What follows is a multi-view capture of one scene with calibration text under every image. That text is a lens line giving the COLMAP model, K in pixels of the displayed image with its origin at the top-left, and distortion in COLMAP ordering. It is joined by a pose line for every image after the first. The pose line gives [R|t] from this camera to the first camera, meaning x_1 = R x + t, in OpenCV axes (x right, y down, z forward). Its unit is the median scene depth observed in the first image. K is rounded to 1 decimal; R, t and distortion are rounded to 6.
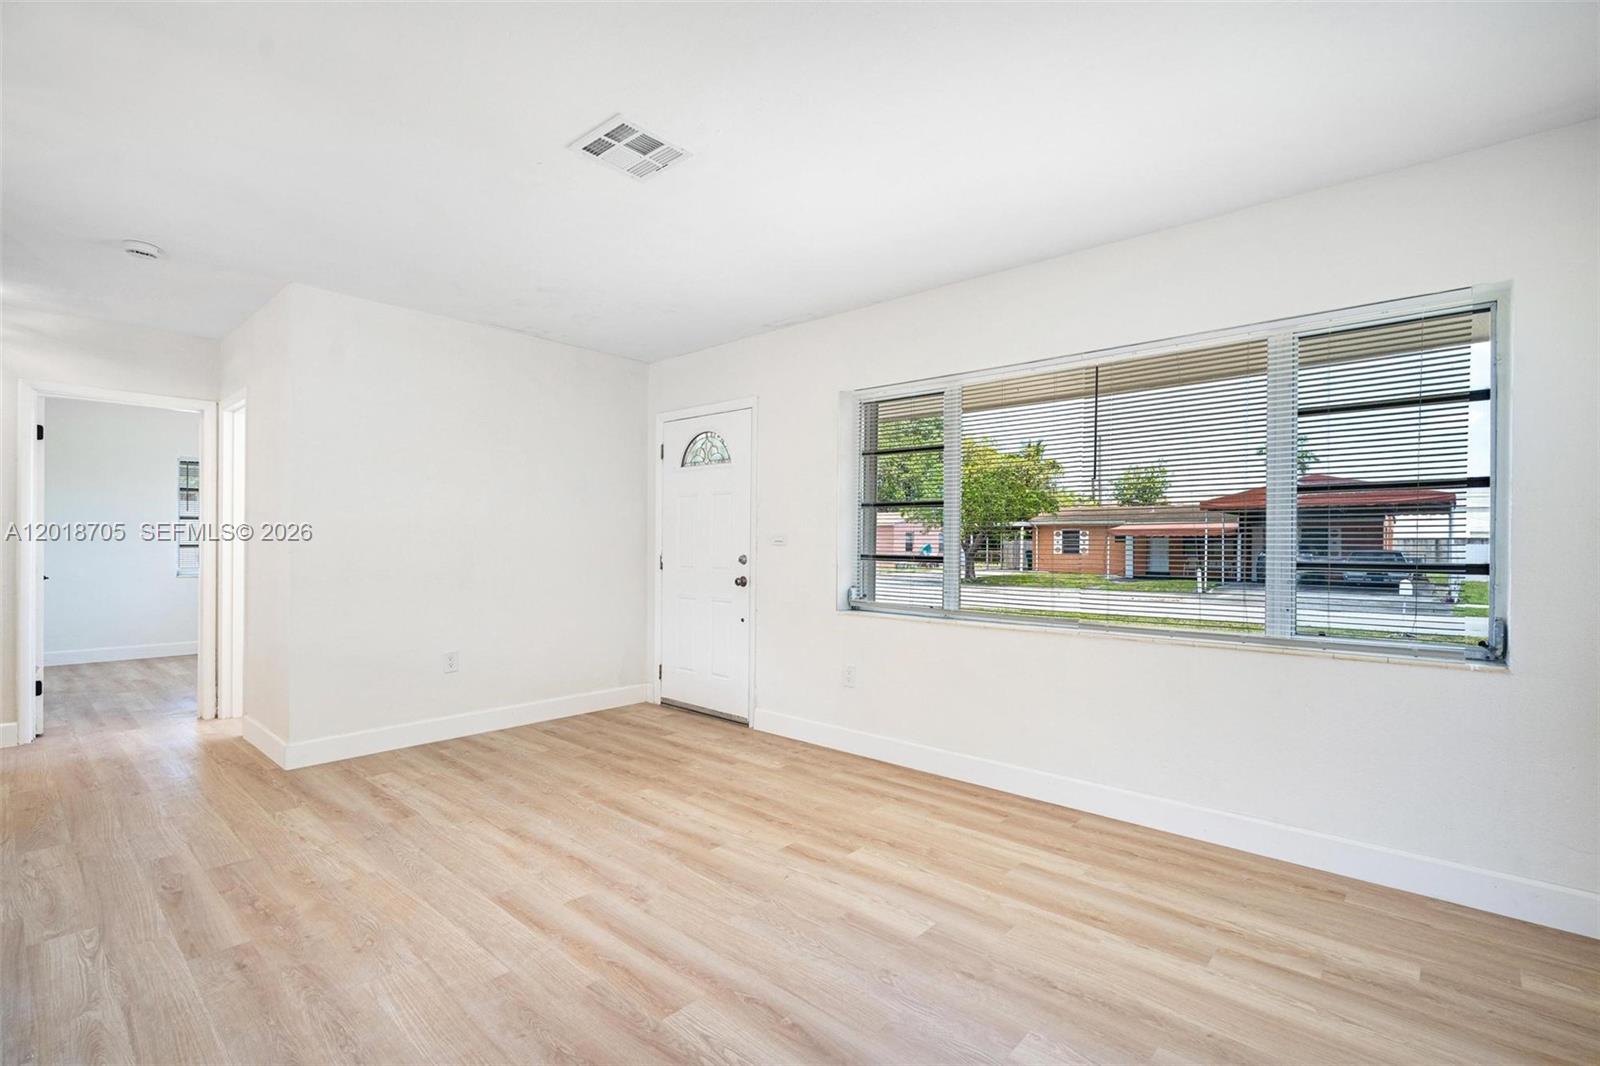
lens RADIAL K [[739.1, 0, 805.6], [0, 739.1, 541.6], [0, 0, 1]] dist [0.002286, 0.000071]
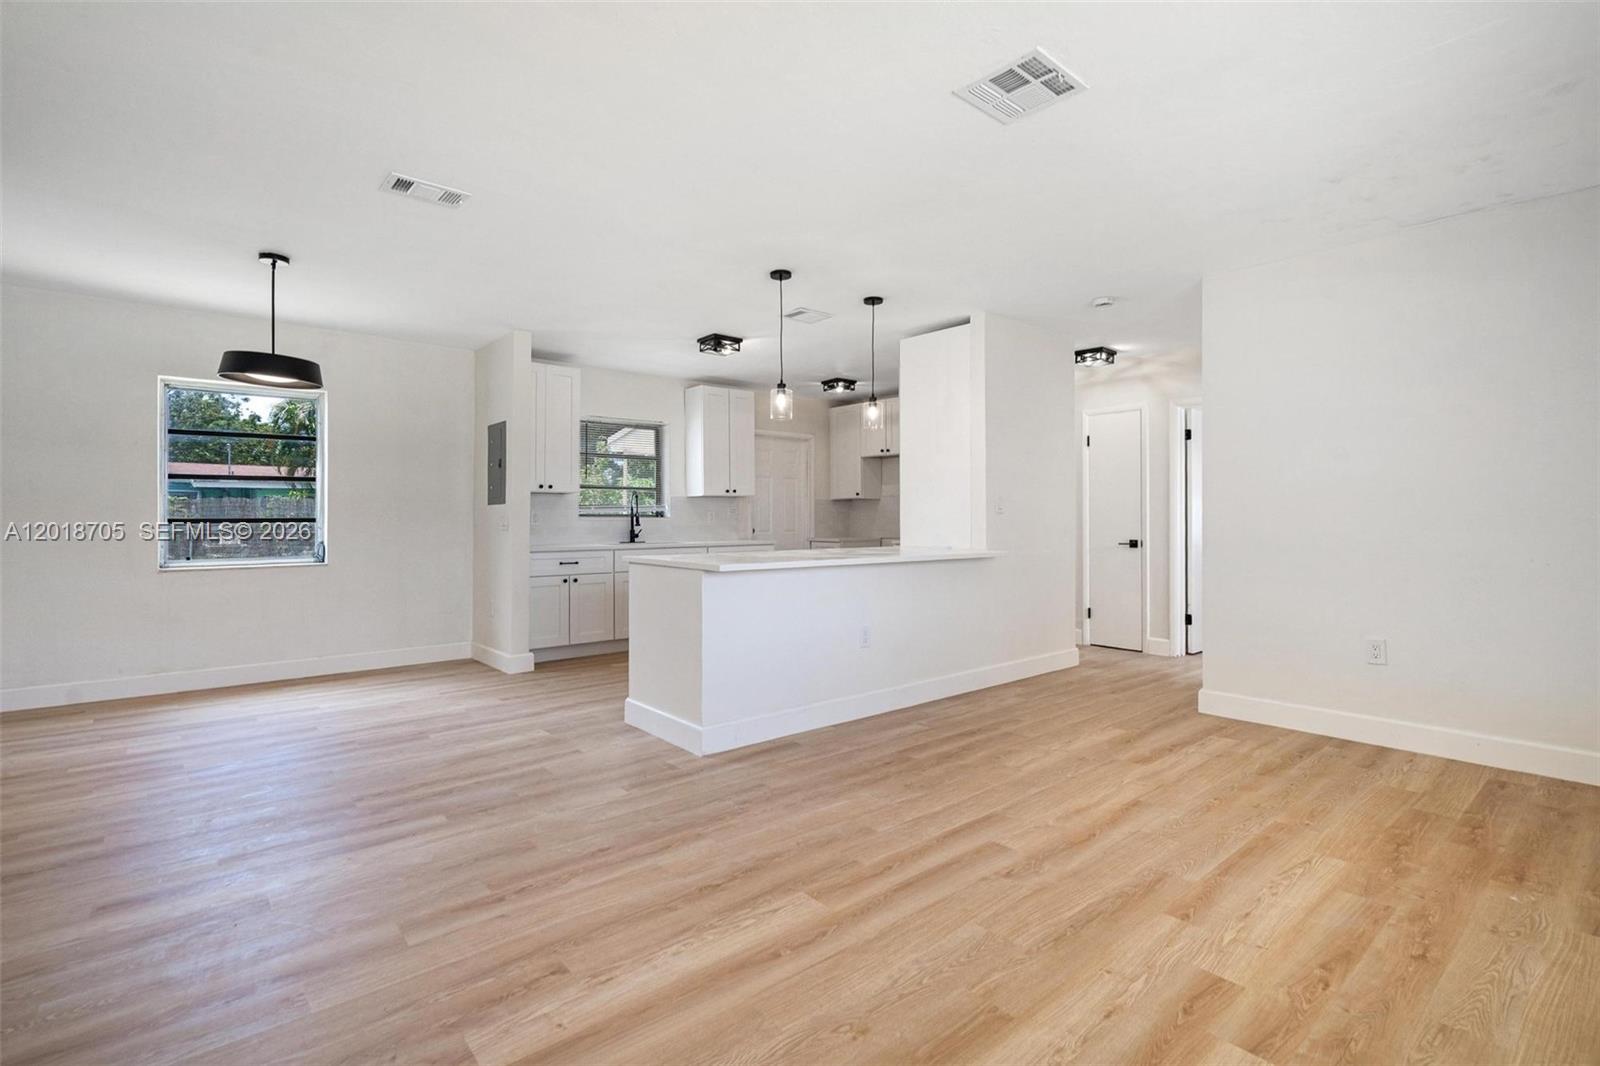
lens RADIAL K [[739.1, 0, 821.6], [0, 739.1, 541.4], [0, 0, 1]] dist [0.002286, 0.000071]
pose [[-0.117209, 0.021288, -0.992879, 0.569583], [0.001777, 0.999773, 0.021226, 0.030210], [0.993106, 0.000723, -0.117220, 0.679095]]
